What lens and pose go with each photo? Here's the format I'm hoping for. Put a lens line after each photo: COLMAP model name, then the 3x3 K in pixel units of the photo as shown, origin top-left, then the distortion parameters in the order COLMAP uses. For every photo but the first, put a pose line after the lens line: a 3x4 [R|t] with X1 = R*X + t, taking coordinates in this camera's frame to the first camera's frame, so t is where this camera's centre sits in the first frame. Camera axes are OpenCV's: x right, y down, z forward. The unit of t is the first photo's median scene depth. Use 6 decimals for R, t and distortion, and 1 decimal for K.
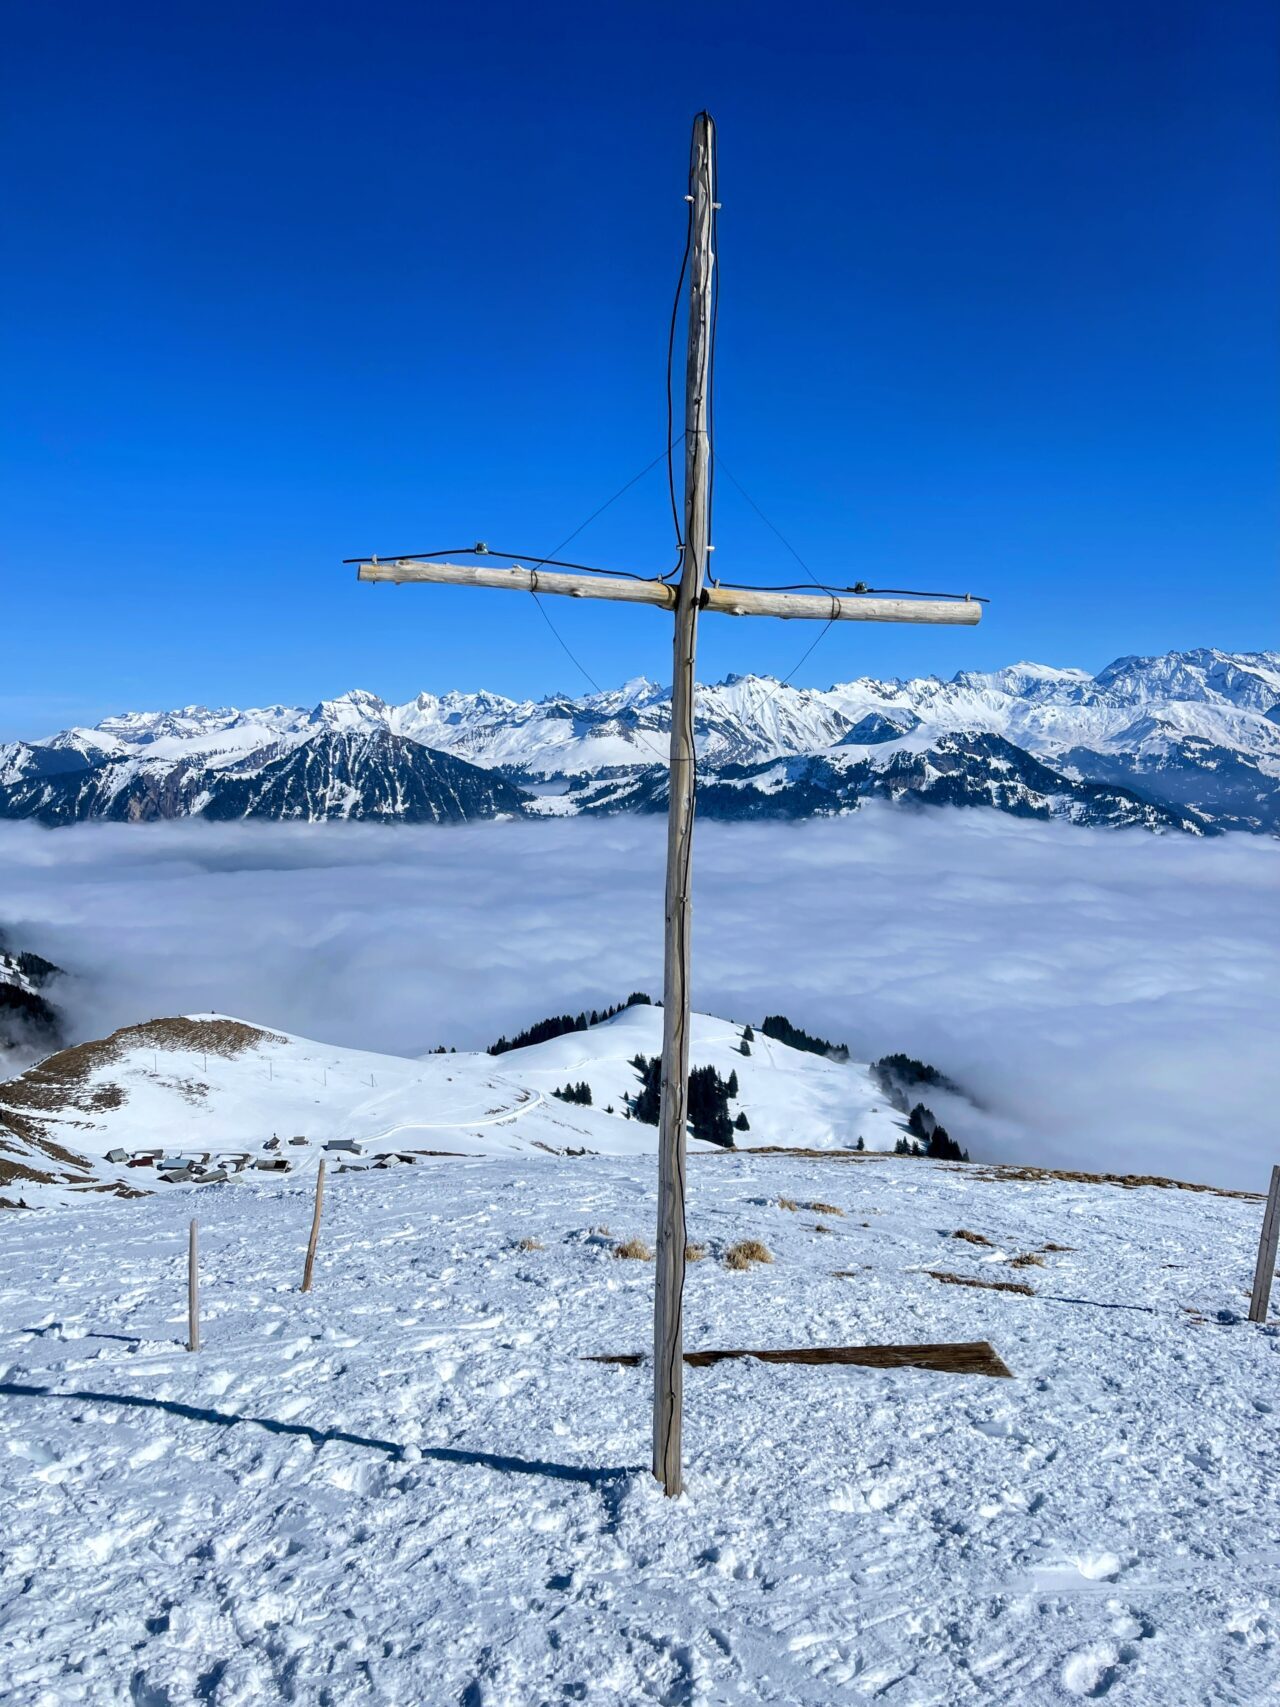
lens RADIAL K [[1284.1, 0, 639.9], [0, 1284.1, 897.2], [0, 0, 1]] dist [0.073813, -0.088362]
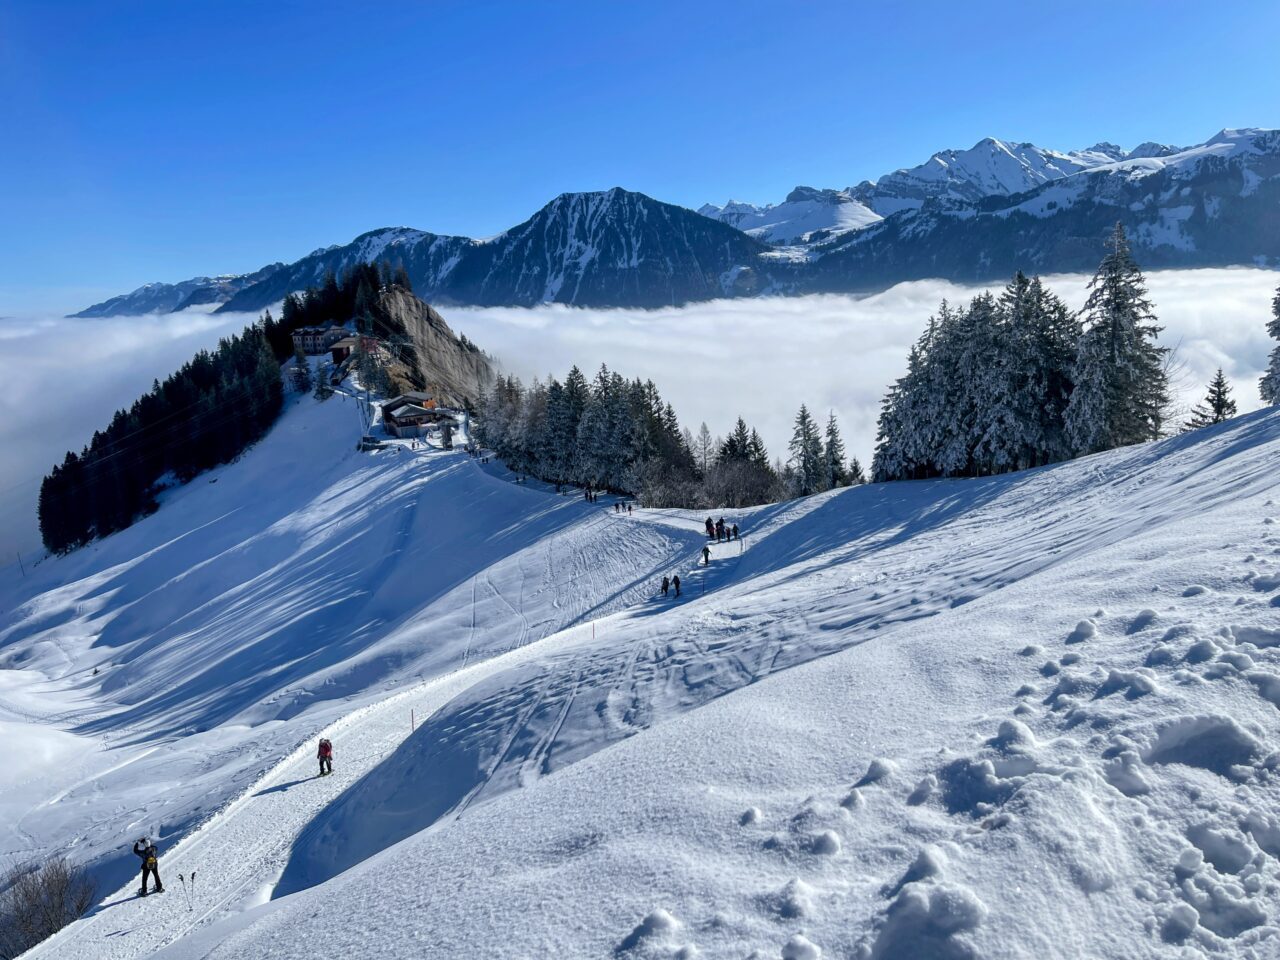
lens RADIAL K [[962.9, 0, 642.8], [0, 962.9, 476.5], [0, 0, 1]] dist [0.073813, -0.088362]
pose [[0.974213, -0.007970, -0.225491, -0.009962], [0.028993, 0.995513, 0.090074, 0.016869], [0.223761, -0.094289, 0.970072, 0.171123]]
